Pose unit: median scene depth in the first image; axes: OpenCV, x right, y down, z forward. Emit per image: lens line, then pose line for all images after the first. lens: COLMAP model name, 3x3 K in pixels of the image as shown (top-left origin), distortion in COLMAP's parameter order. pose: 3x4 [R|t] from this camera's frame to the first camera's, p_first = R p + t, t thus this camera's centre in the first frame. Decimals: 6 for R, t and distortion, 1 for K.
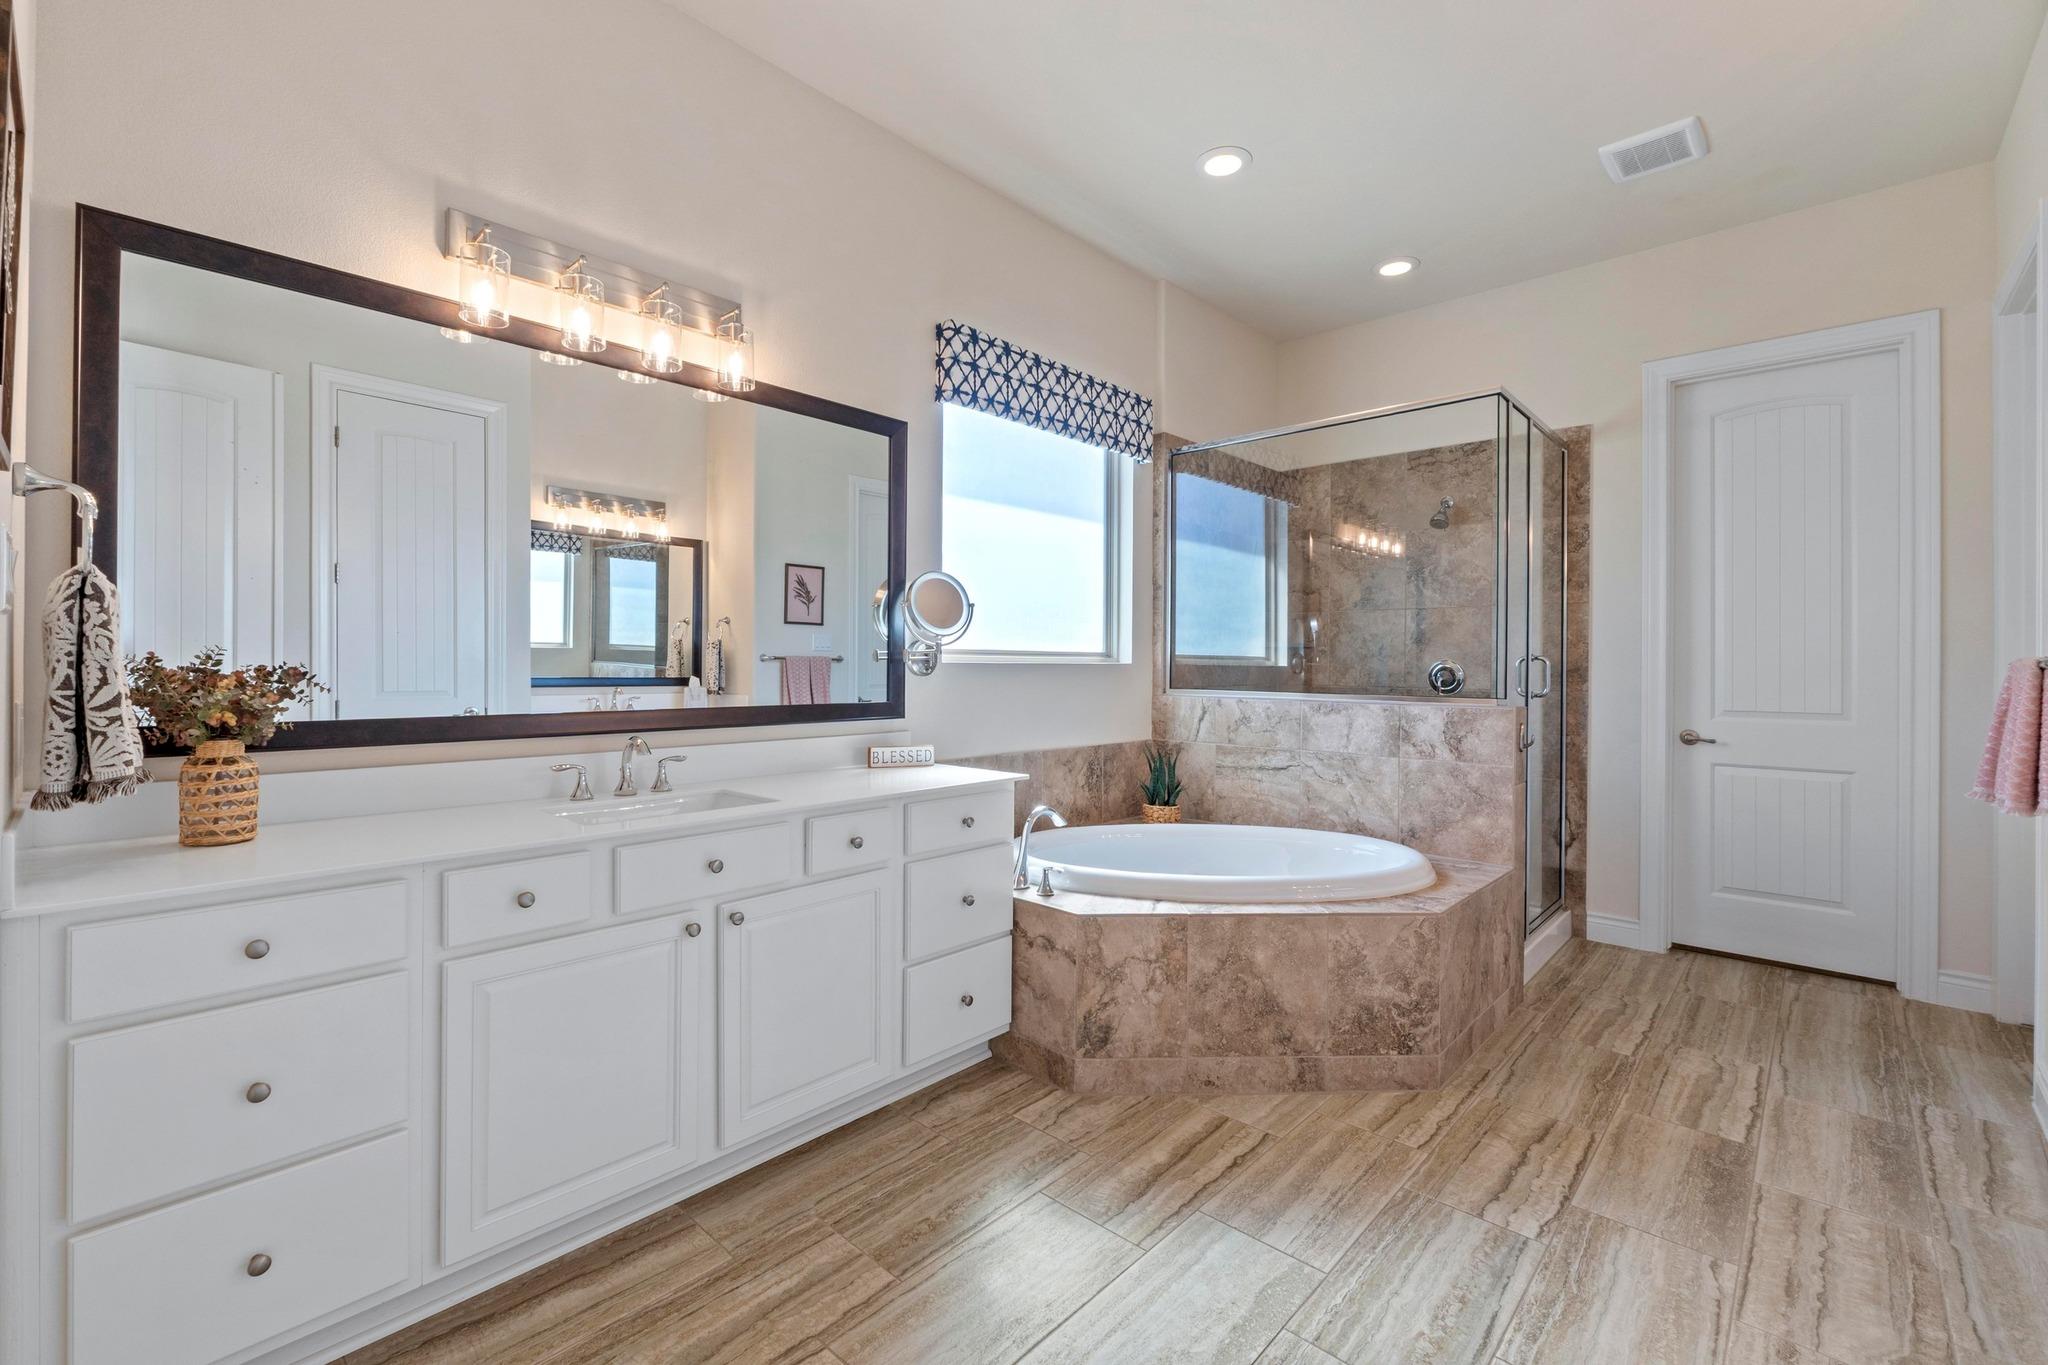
lens RADIAL K [[844.8, 0, 1068.2], [0, 844.8, 663.8], [0, 0, 1]] dist [-0.001082, -0.000144]
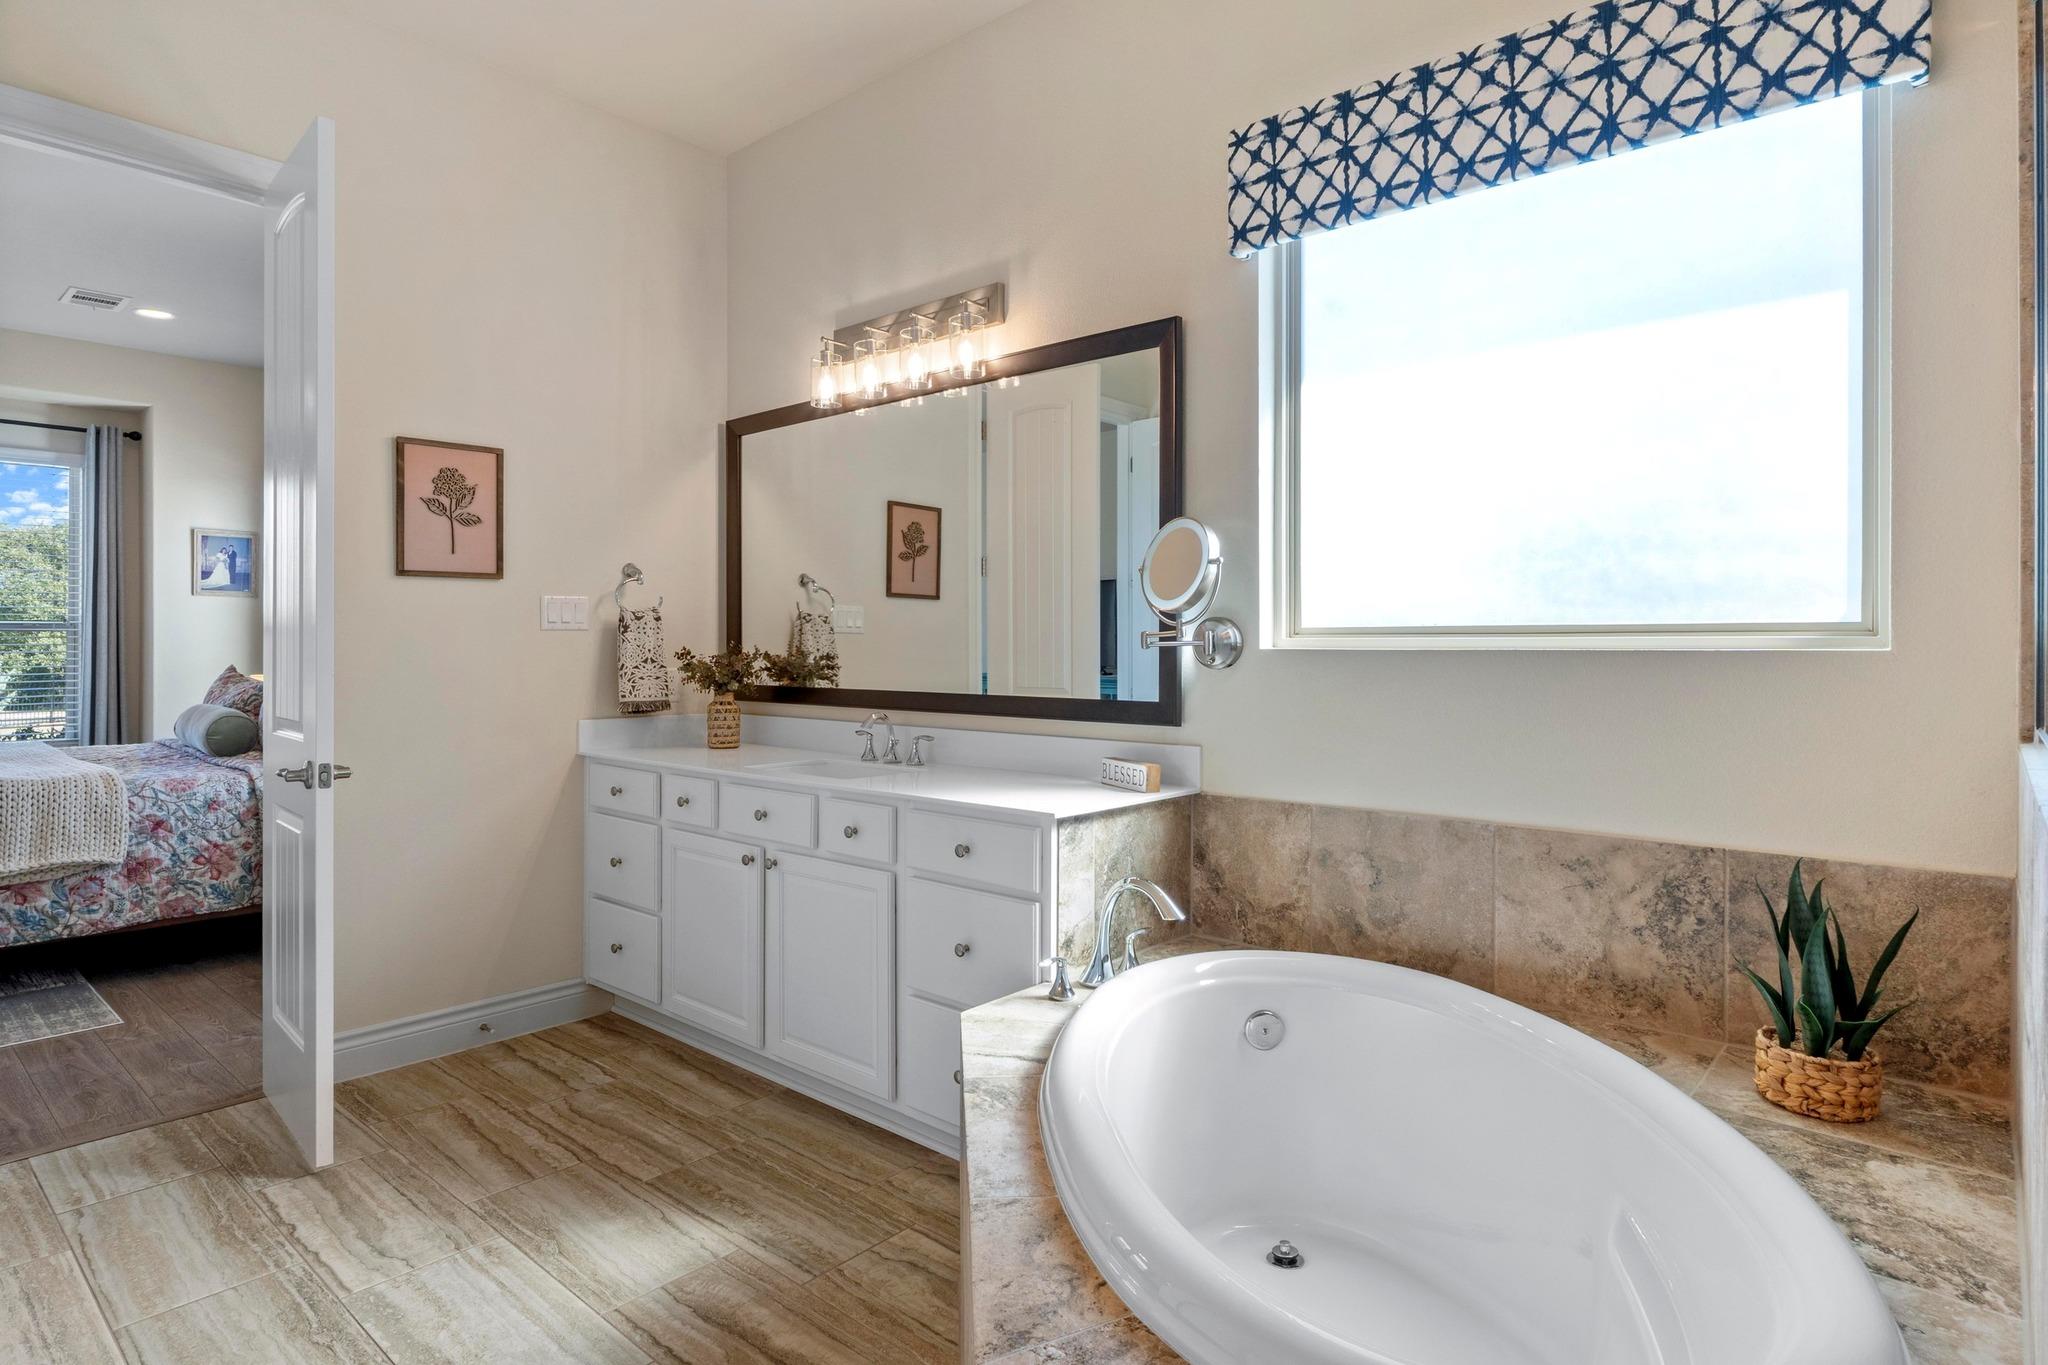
lens RADIAL K [[1134.9, 0, 1026.5], [0, 1134.9, 642.5], [0, 0, 1]] dist [0.000418, -0.000259]
pose [[0.002058, -0.006736, -0.999975, 0.925316], [-0.000032, 0.999977, -0.006736, -0.000704], [0.999998, 0.000046, 0.002058, 1.036464]]
